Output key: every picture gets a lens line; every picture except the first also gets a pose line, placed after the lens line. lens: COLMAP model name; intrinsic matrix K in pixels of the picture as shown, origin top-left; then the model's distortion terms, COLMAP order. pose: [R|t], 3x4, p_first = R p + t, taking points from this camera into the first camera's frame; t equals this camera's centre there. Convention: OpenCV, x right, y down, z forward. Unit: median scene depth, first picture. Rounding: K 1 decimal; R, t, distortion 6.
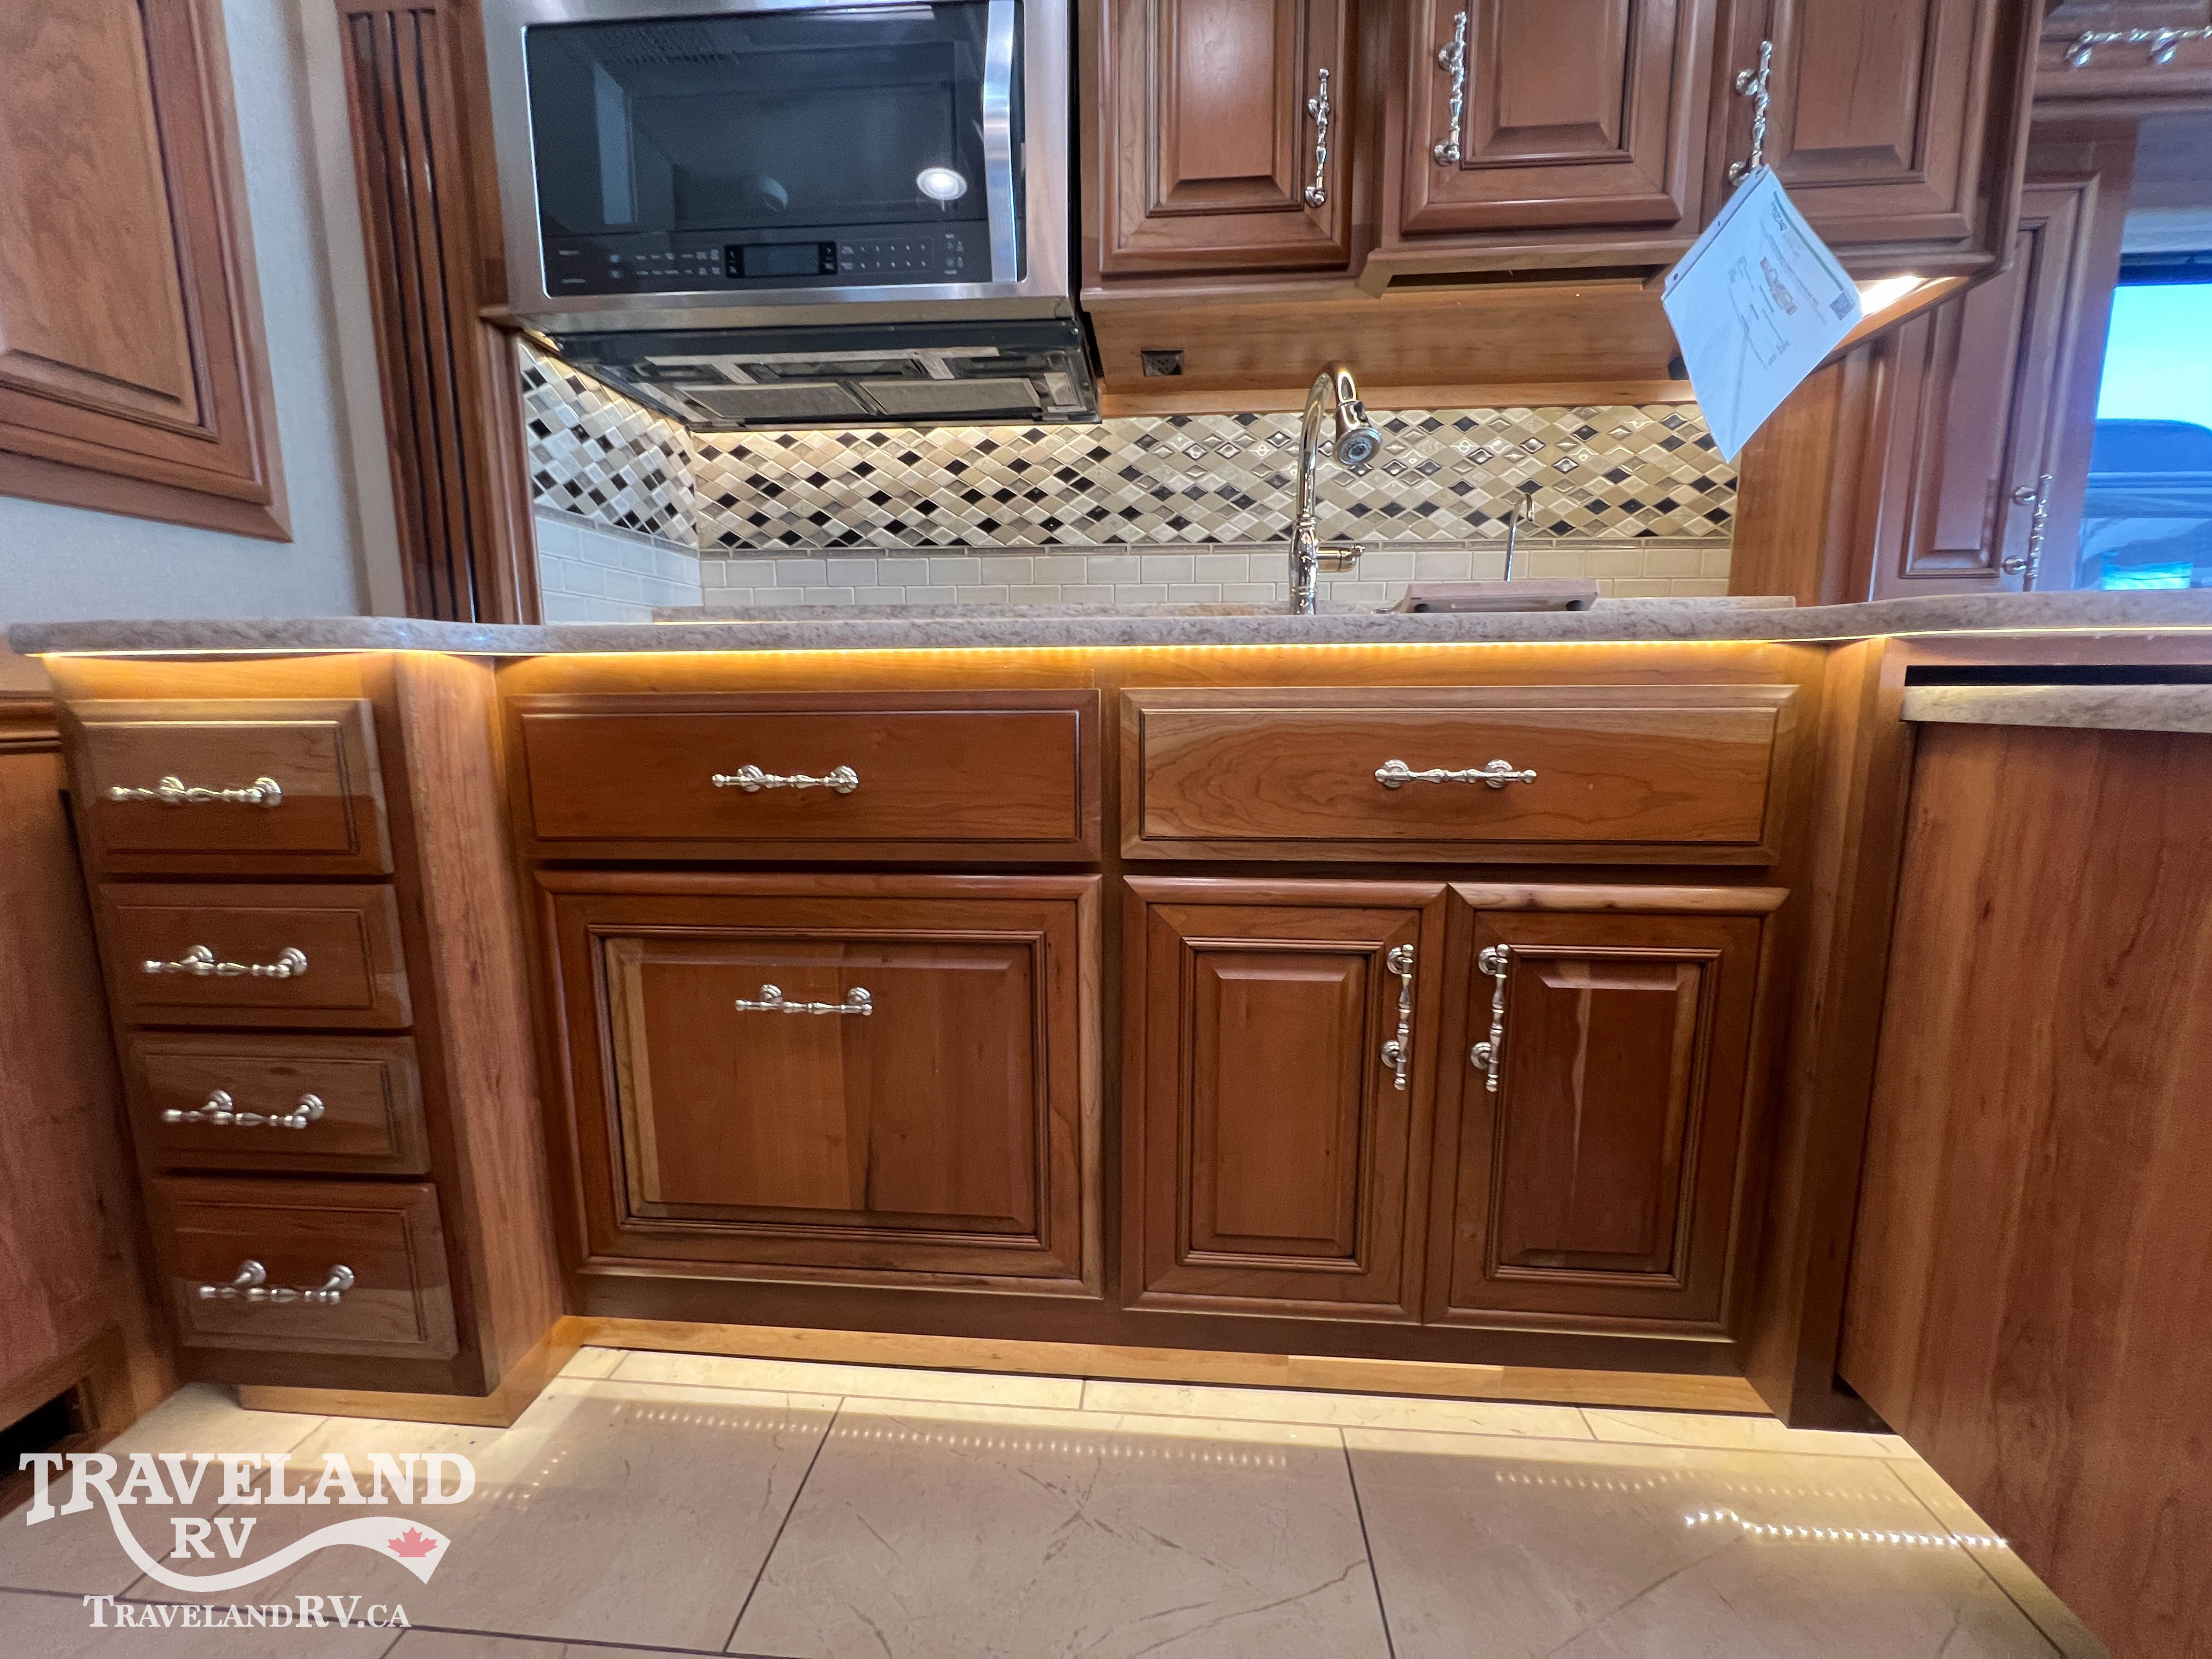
lens RADIAL K [[885.6, 0, 1102.1], [0, 885.6, 826.2], [0, 0, 1]] dist [-0.002567, 0.000603]
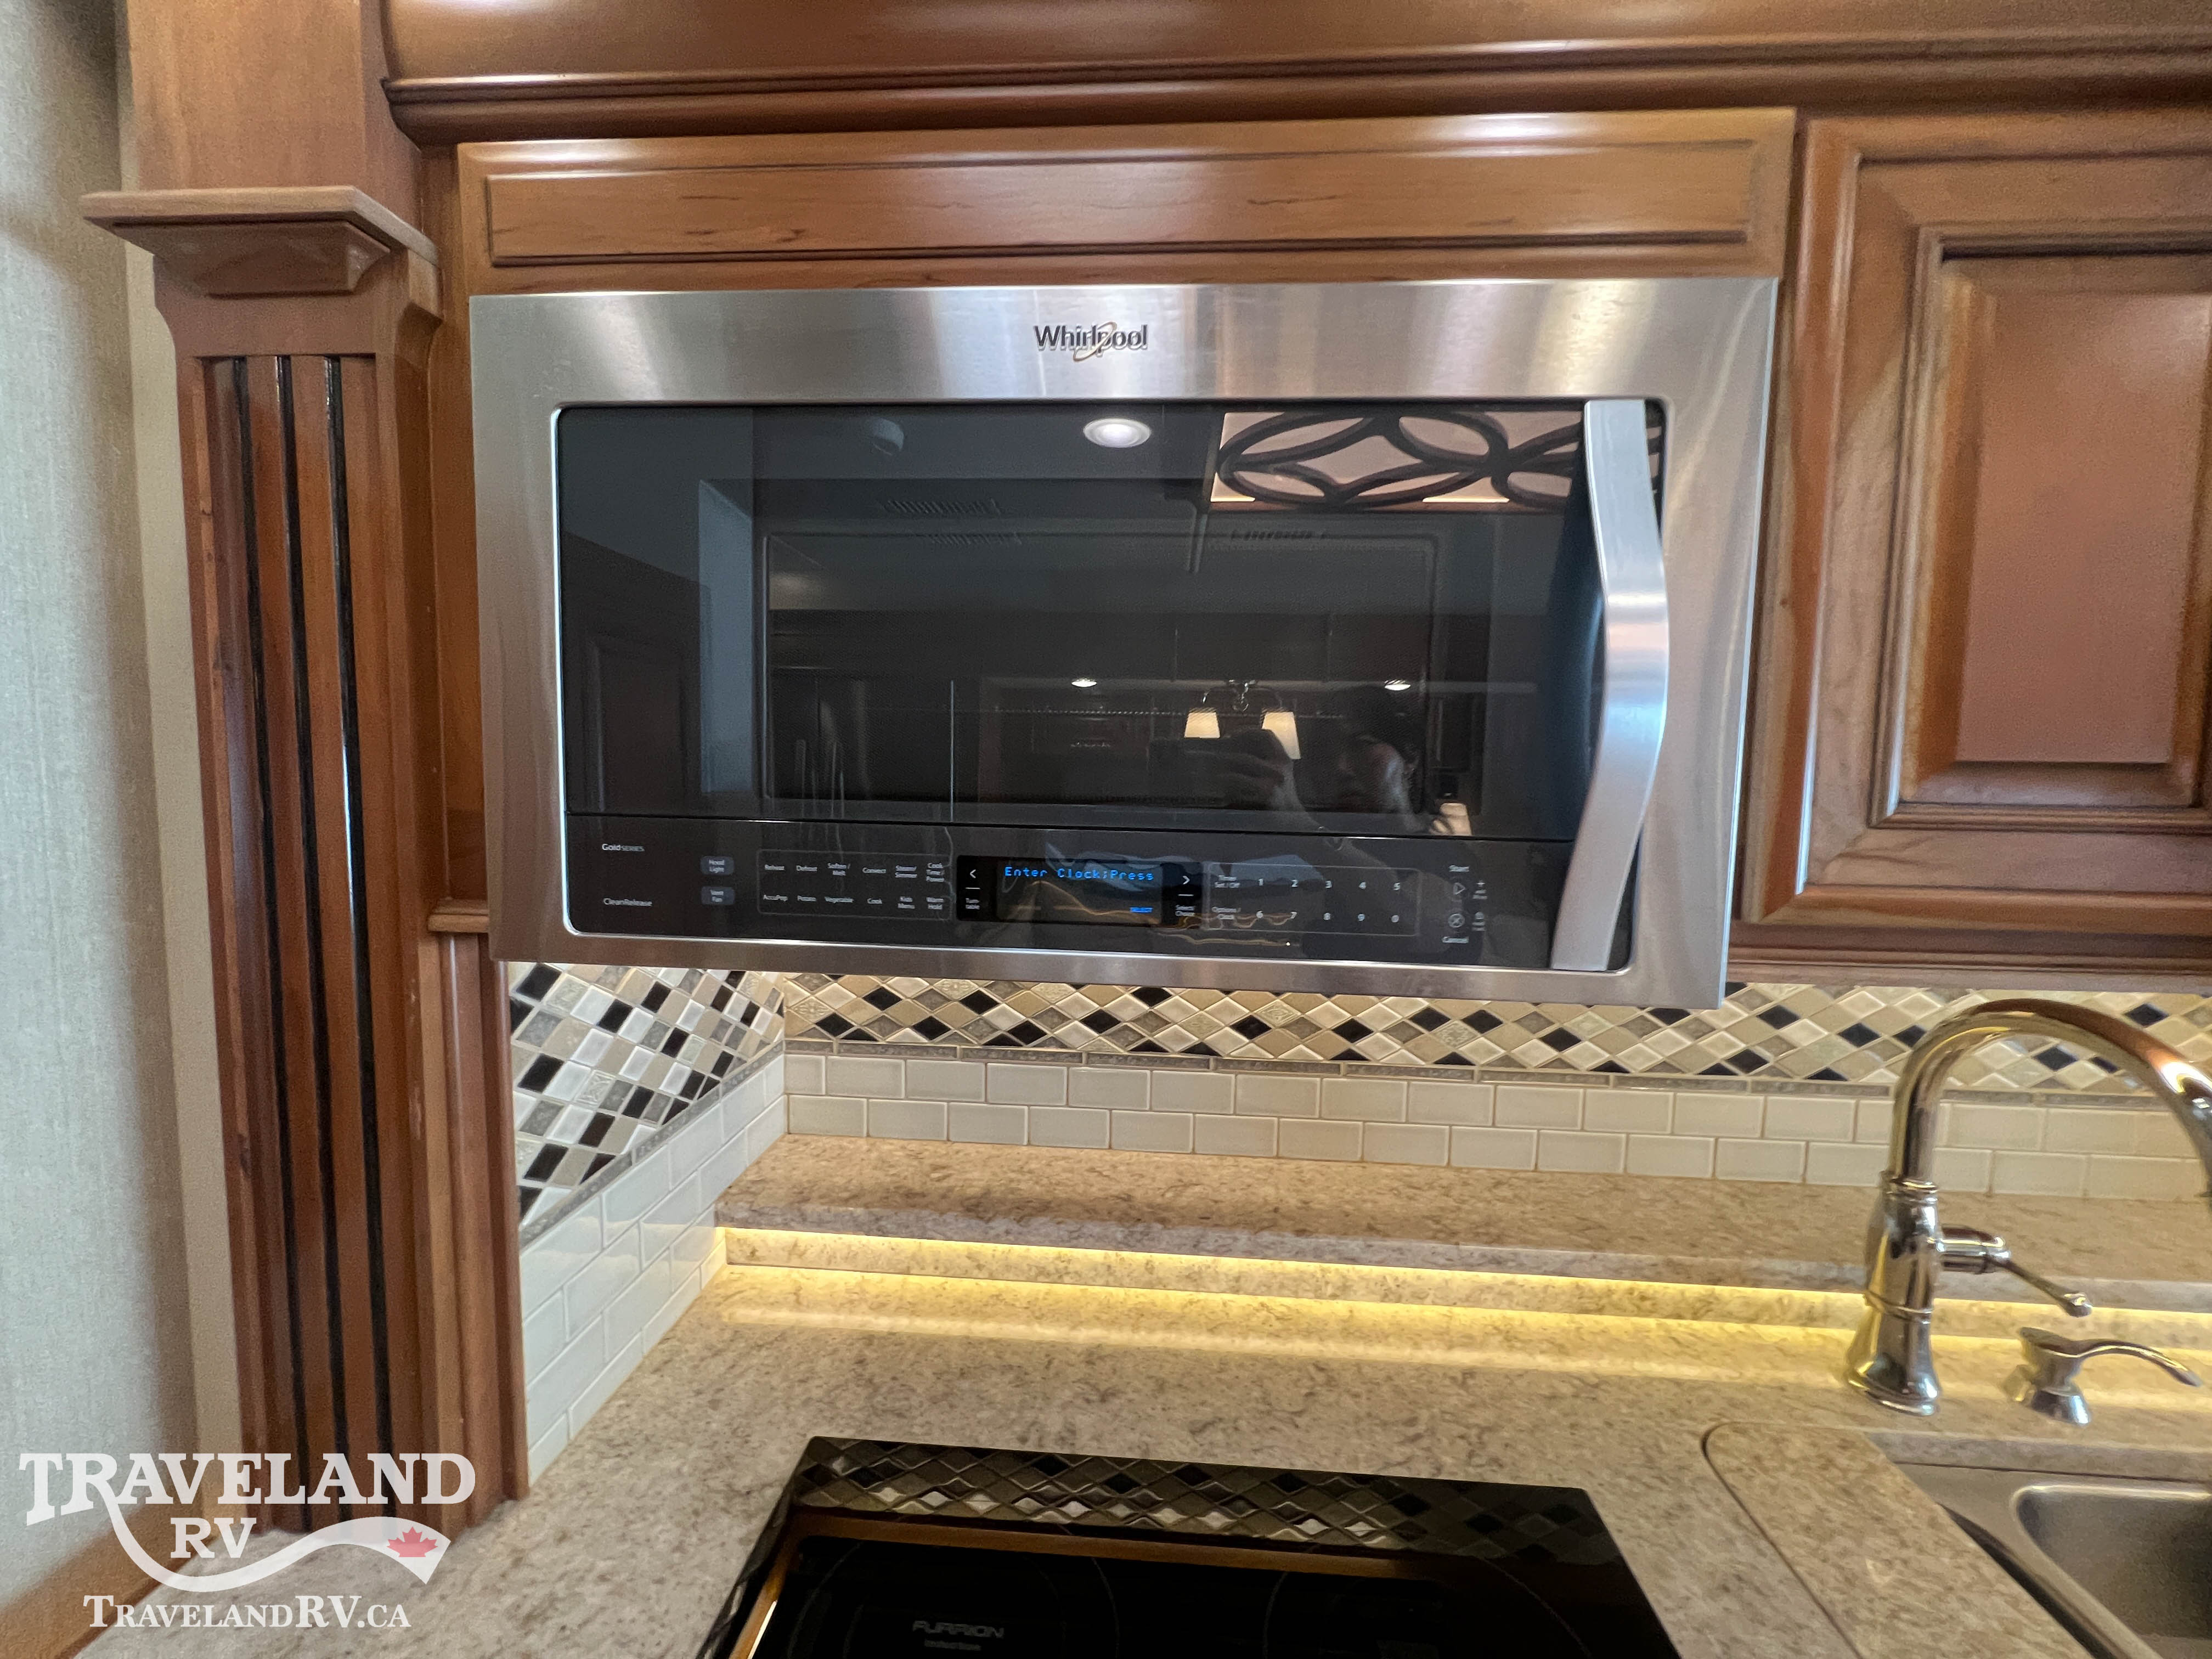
lens RADIAL K [[886.3, 0, 1103.7], [0, 886.3, 827.4], [0, 0, 1]] dist [-0.002922, 0.000845]
pose [[0.999807, 0.018433, 0.006758, -0.252784], [-0.017896, 0.997221, -0.072314, -0.457820], [-0.008073, 0.072179, 0.997359, 0.380156]]
